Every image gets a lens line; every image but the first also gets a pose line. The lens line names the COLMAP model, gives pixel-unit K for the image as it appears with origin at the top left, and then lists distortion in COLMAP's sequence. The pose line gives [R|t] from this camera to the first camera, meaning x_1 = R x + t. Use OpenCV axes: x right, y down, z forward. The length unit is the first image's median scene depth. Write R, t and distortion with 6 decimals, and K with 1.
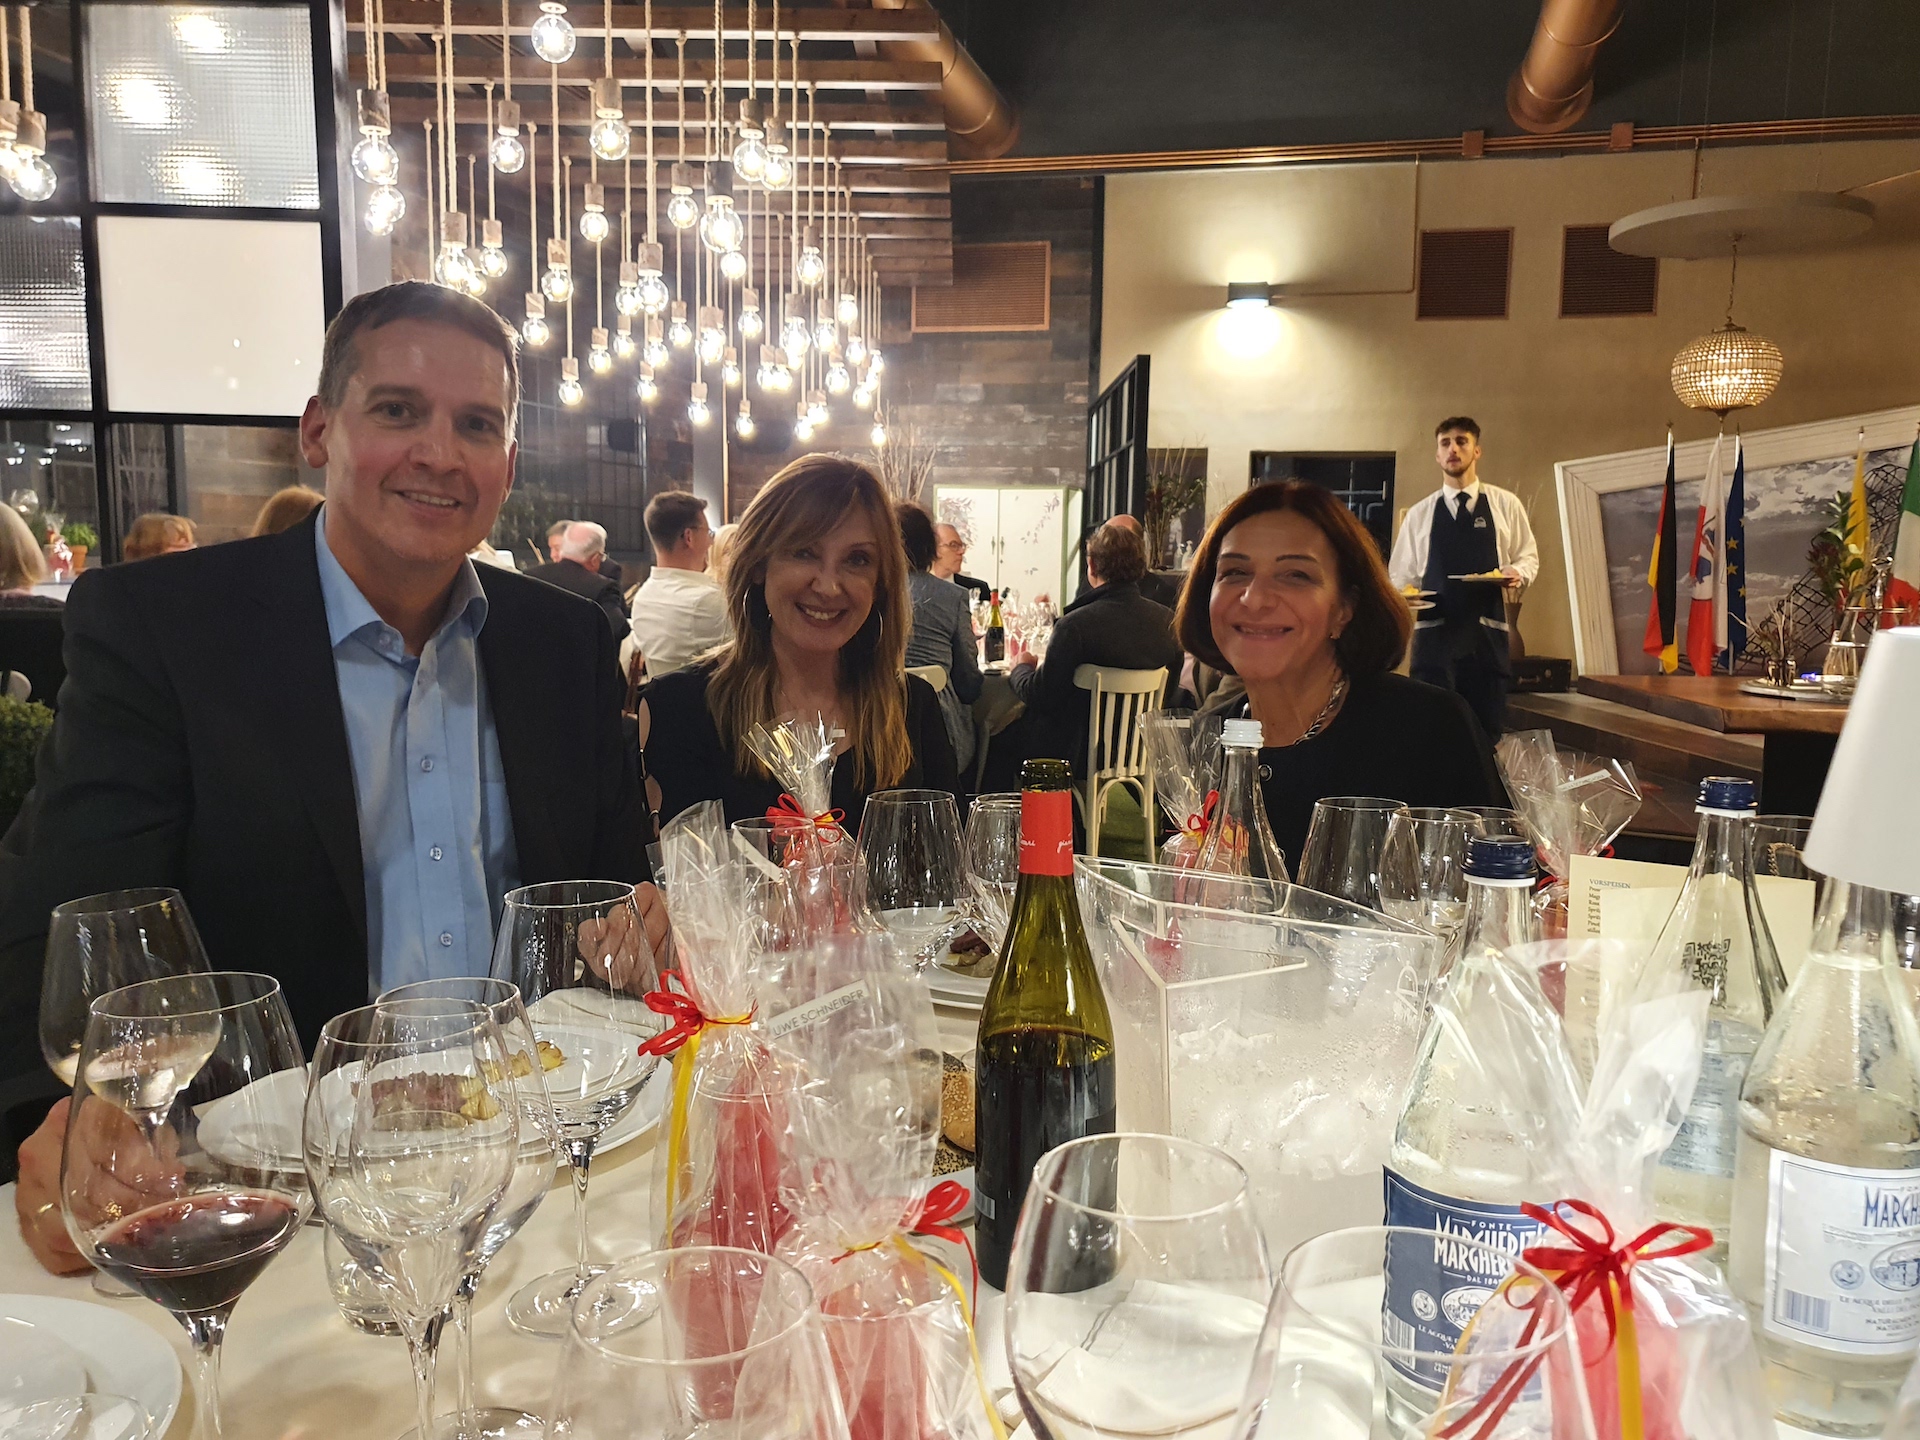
lens RADIAL K [[1454.9, 0, 963.2], [0, 1454.9, 750.5], [0, 0, 1]] dist [-0.014290, 0.000434]
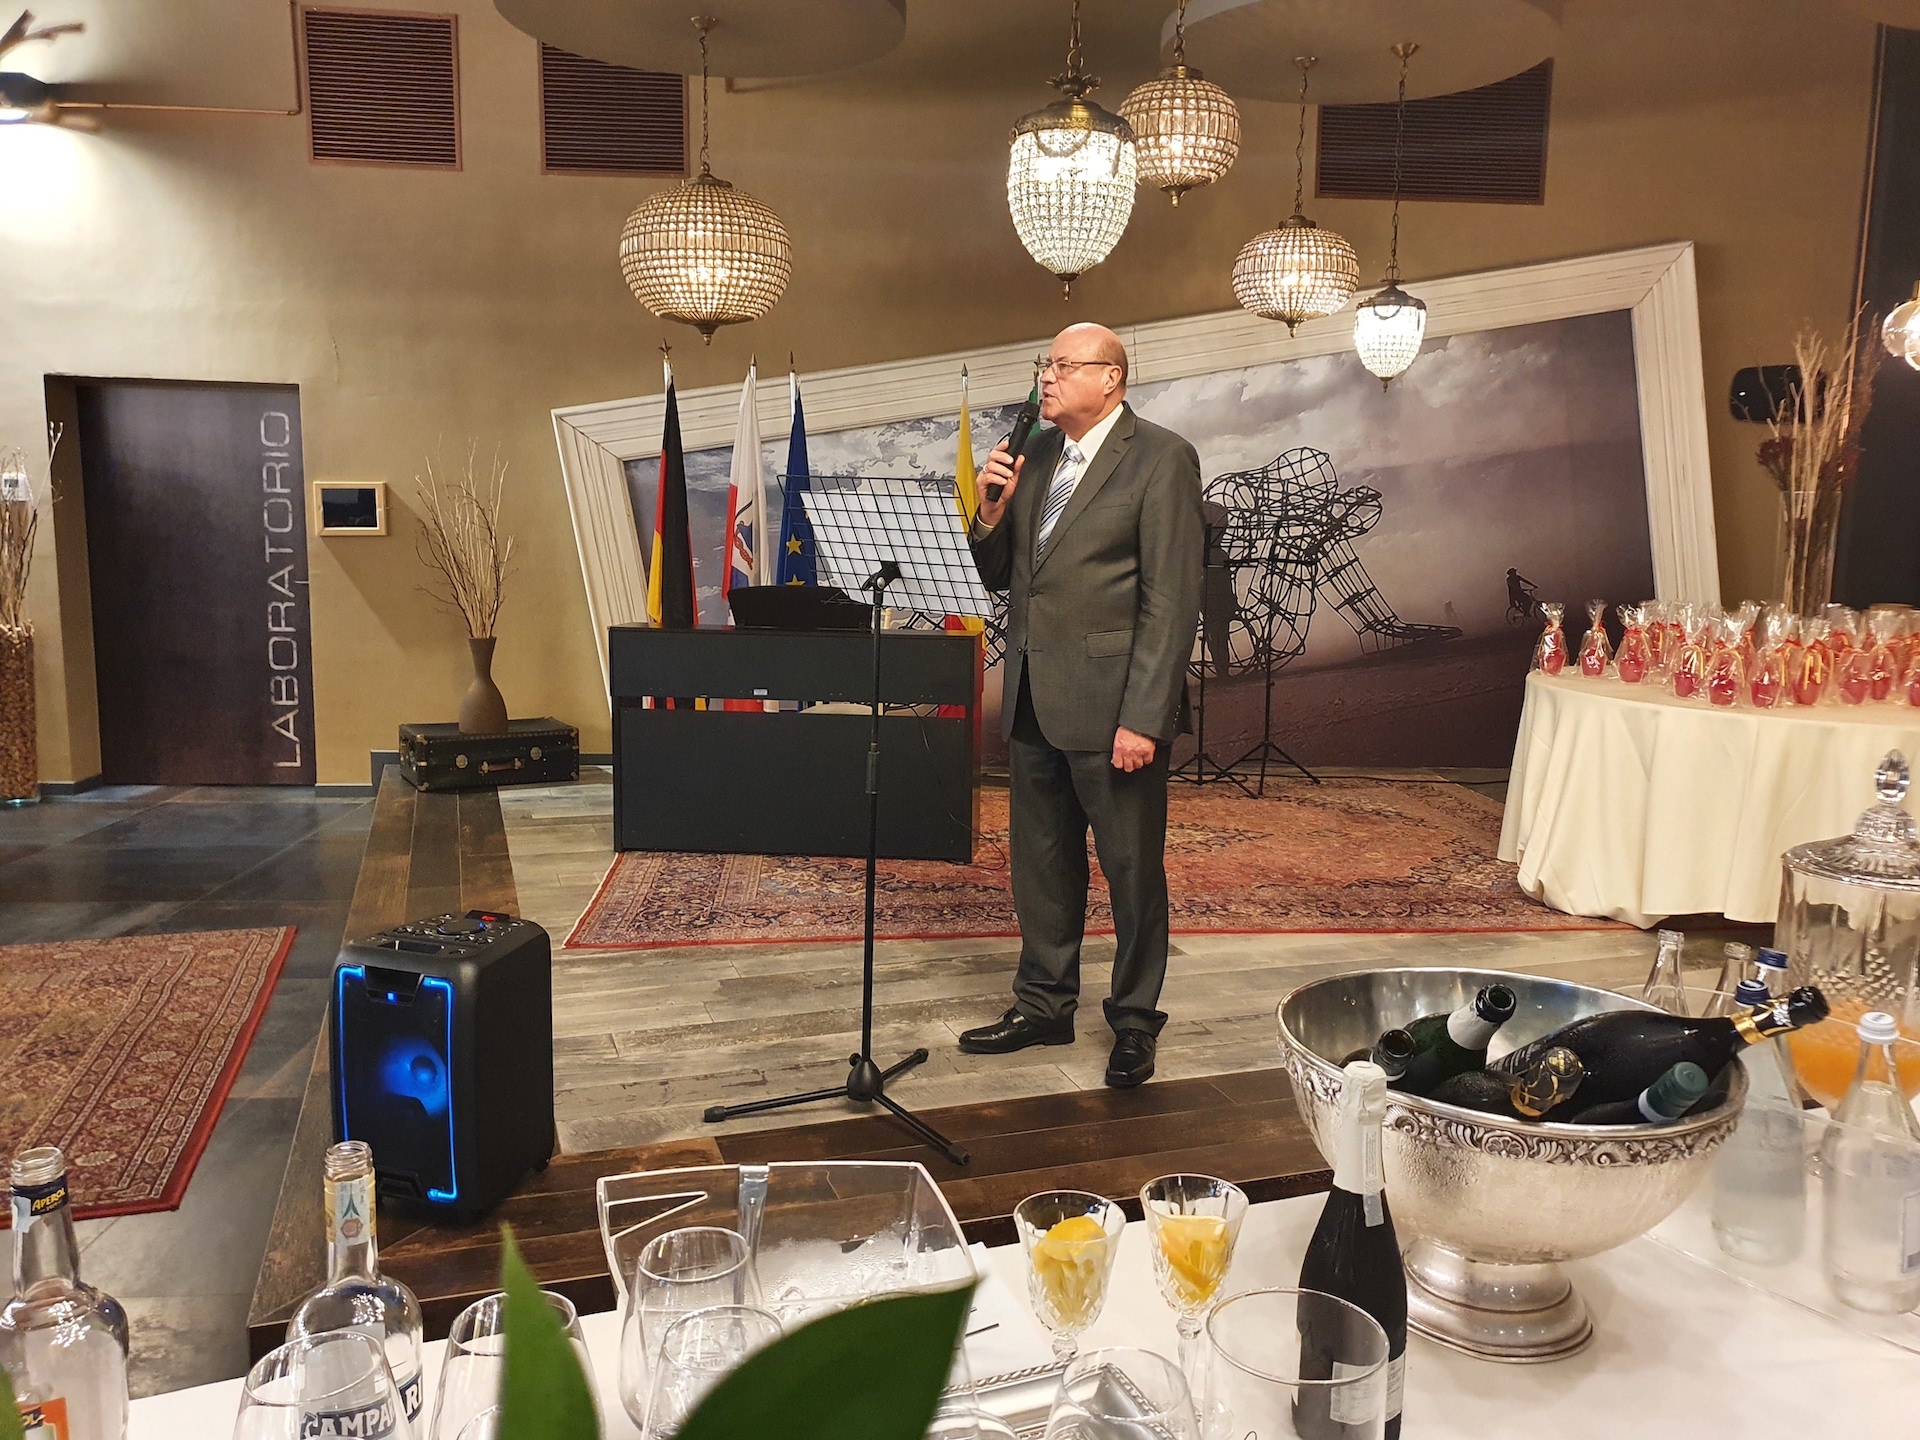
lens RADIAL K [[1493.7, 0, 976.1], [0, 1493.7, 717.1], [0, 0, 1]] dist [0.010376, -0.002604]
pose [[0.936082, -0.043648, 0.349064, 0.348736], [0.043193, 0.999025, 0.009091, -0.066301], [-0.349121, 0.006567, 0.937055, 0.341603]]
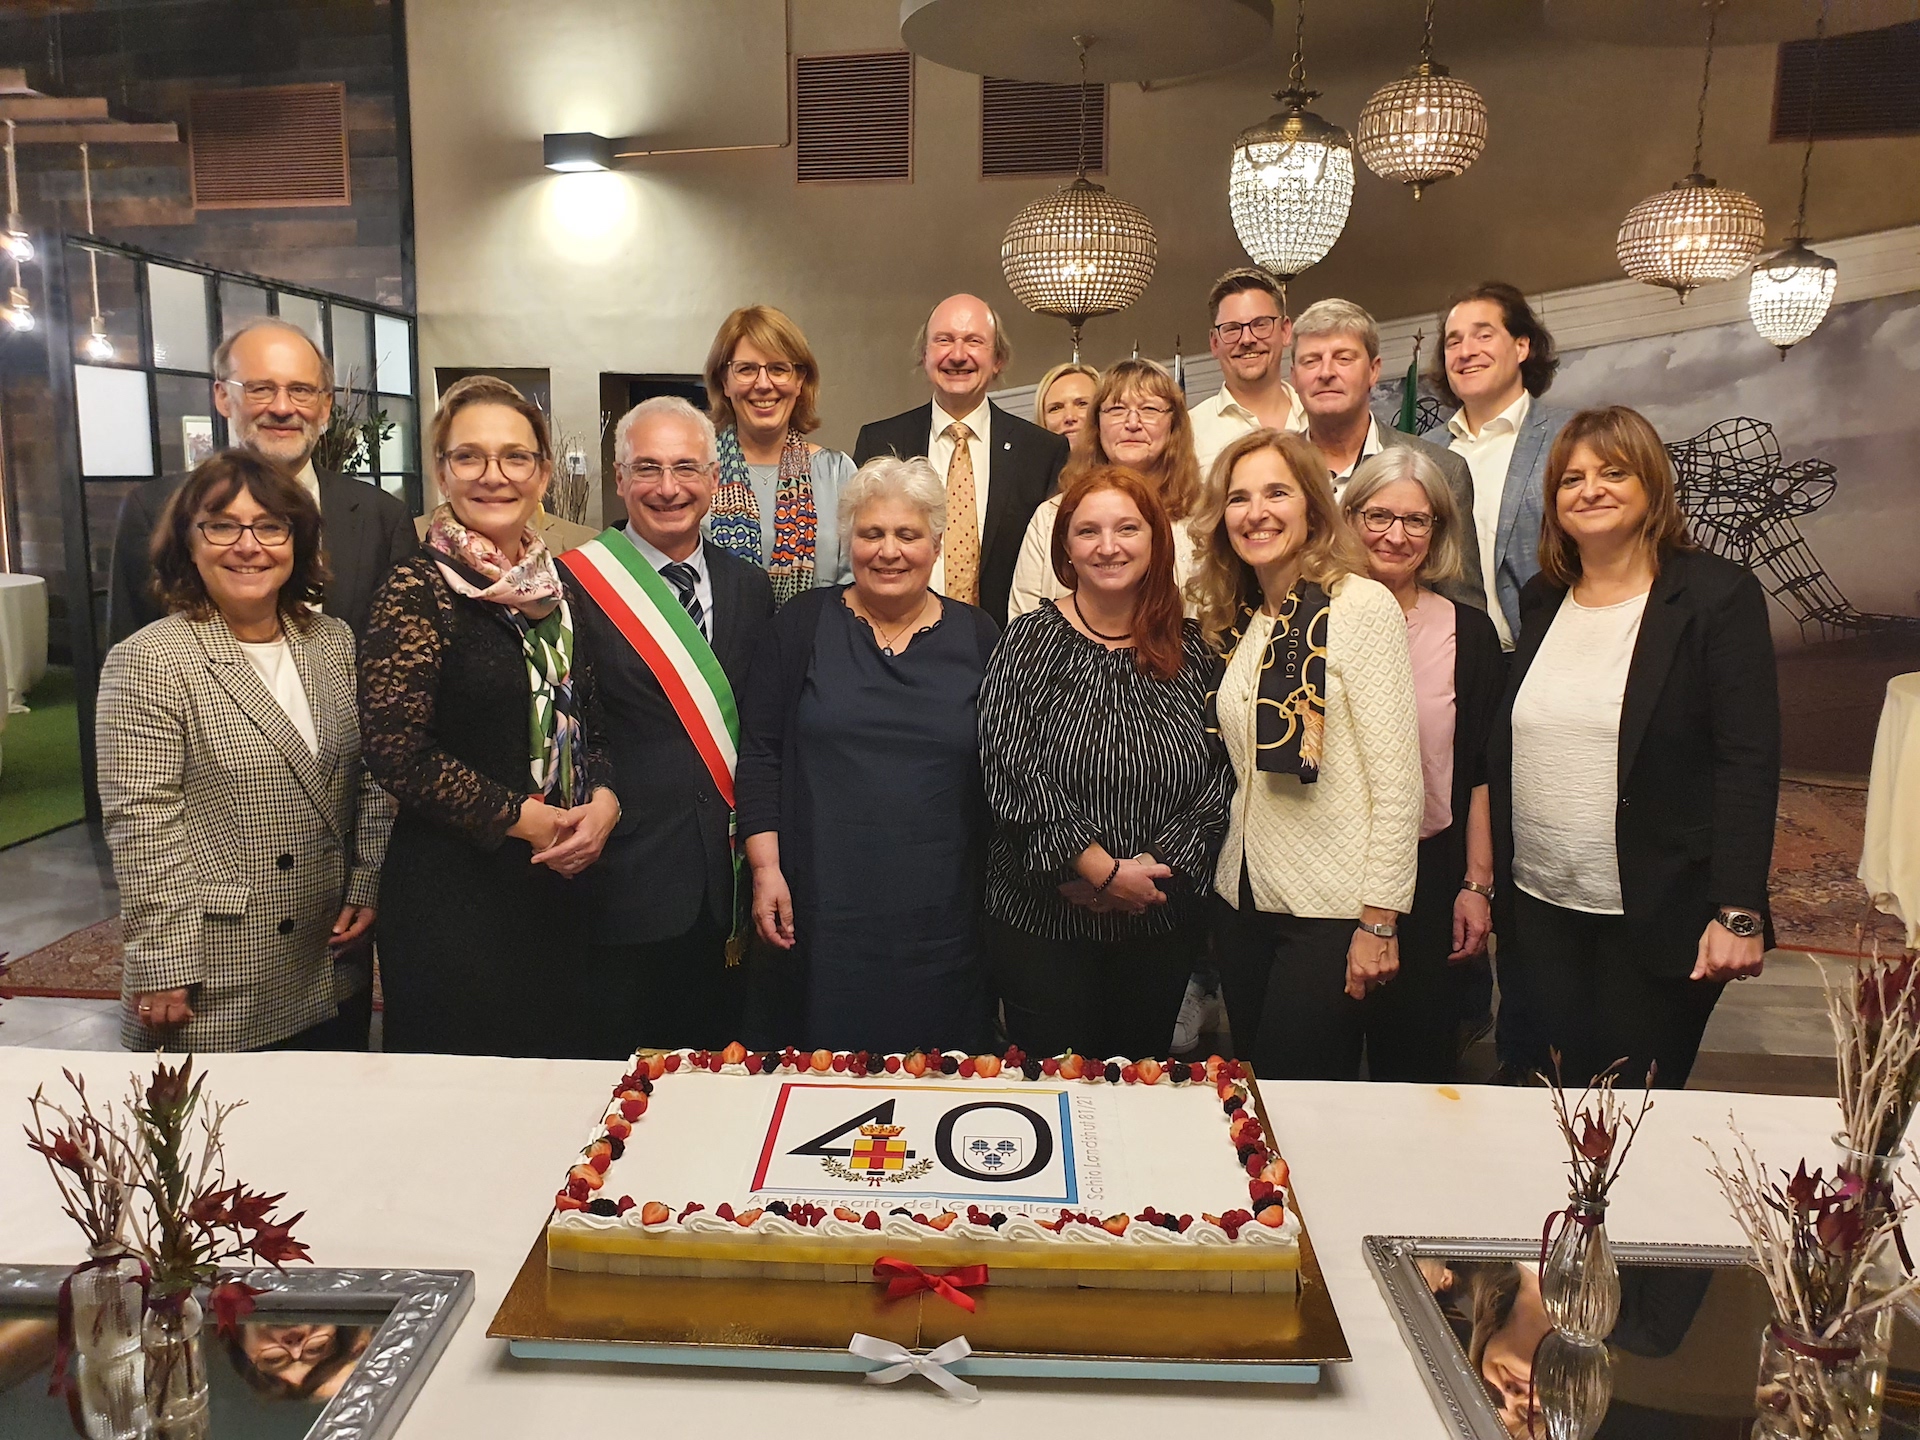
lens RADIAL K [[1507.2, 0, 959.4], [0, 1507.2, 700.2], [0, 0, 1]] dist [-0.005784, 0.004612]
pose [[0.999230, 0.010981, -0.037668, 0.427913], [-0.010284, 0.999773, 0.018646, -0.066195], [0.037864, -0.018244, 0.999116, 0.282859]]
